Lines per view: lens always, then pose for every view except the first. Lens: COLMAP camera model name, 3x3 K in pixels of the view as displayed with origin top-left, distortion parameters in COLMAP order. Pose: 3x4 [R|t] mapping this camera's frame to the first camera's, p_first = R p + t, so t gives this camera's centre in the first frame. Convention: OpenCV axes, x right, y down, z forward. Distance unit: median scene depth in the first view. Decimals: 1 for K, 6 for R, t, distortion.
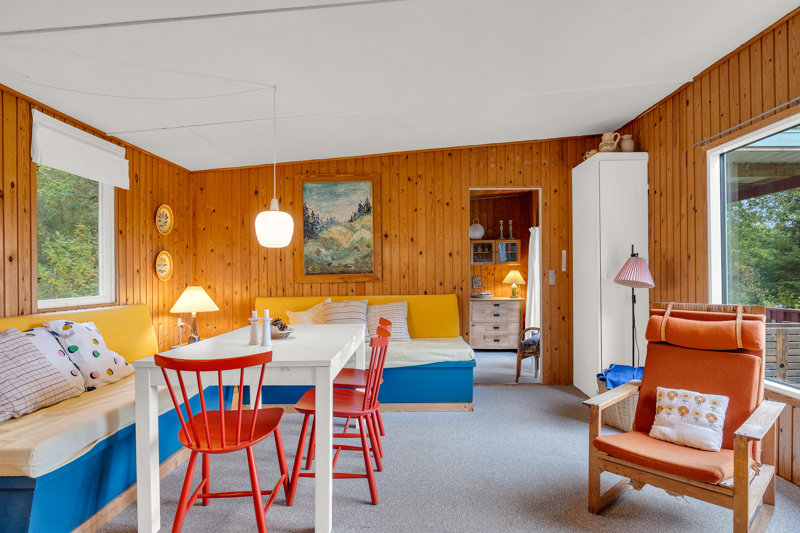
lens RADIAL K [[446.9, 0, 405.1], [0, 446.9, 269.2], [0, 0, 1]] dist [-0.003637, 0.002166]
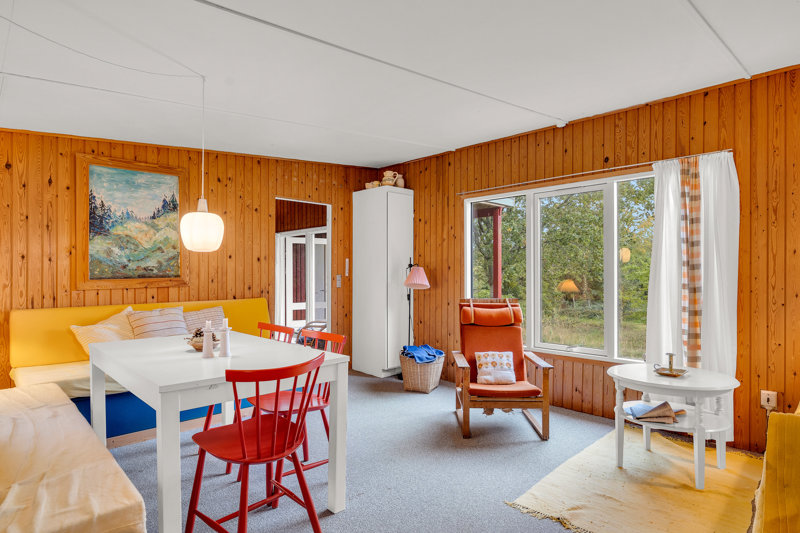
lens RADIAL K [[446.9, 0, 402.7], [0, 446.9, 269.6], [0, 0, 1]] dist [-0.003637, 0.002166]
pose [[0.715519, 0.014364, 0.698445, -0.388492], [-0.013362, 0.999887, -0.006874, -0.006798], [-0.698465, -0.004414, 0.715630, 0.031401]]
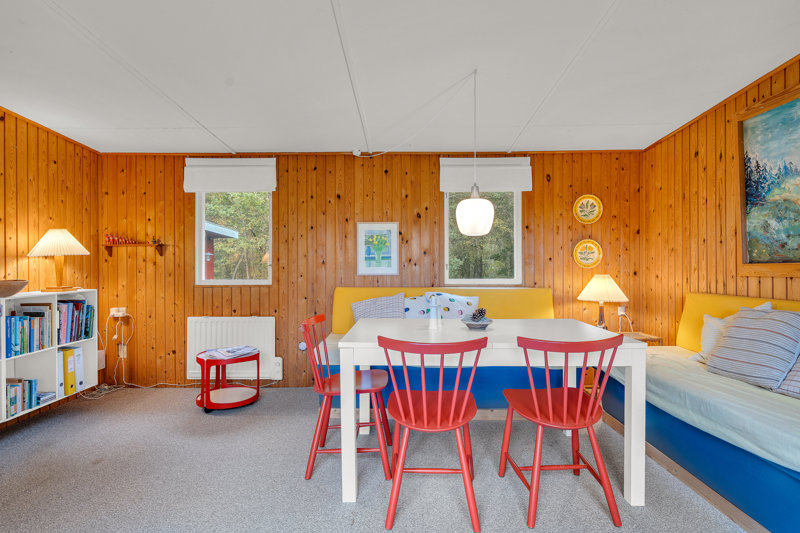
lens RADIAL K [[408.3, 0, 402.1], [0, 408.3, 261.9], [0, 0, 1]] dist [0.003631, 0.001470]
pose [[0.003140, 0.003348, -0.999989, 0.371379], [0.011134, 0.999932, 0.003383, 0.003193], [0.999933, -0.011144, 0.003102, 0.508894]]
